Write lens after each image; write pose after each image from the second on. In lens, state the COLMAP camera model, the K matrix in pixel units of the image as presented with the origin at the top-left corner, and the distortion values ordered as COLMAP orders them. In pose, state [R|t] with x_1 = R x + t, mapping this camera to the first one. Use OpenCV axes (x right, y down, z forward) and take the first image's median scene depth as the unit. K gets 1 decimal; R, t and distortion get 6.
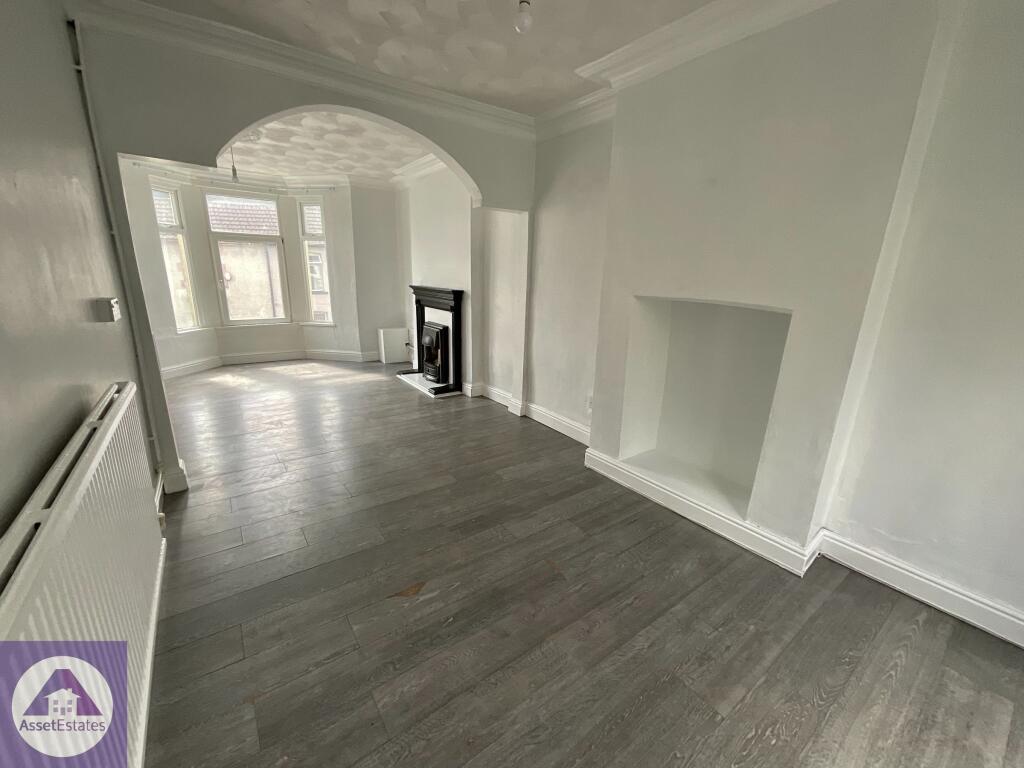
lens RADIAL K [[415.7, 0, 513.8], [0, 415.7, 379.7], [0, 0, 1]] dist [0.000238, 0.000247]
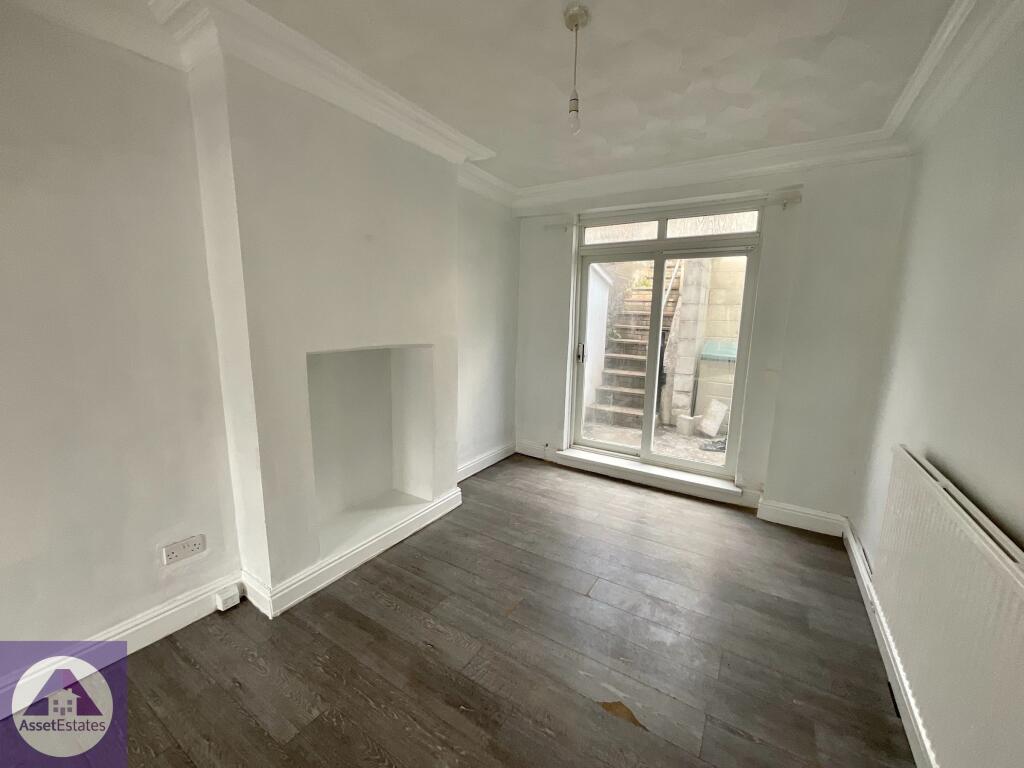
lens RADIAL K [[415.7, 0, 514.3], [0, 415.7, 388.0], [0, 0, 1]] dist [0.000238, 0.000247]
pose [[-0.367018, -0.209988, 0.906202, -0.654427], [0.204152, 0.932253, 0.298708, -0.335042], [-0.907535, 0.294634, -0.299284, 1.024842]]
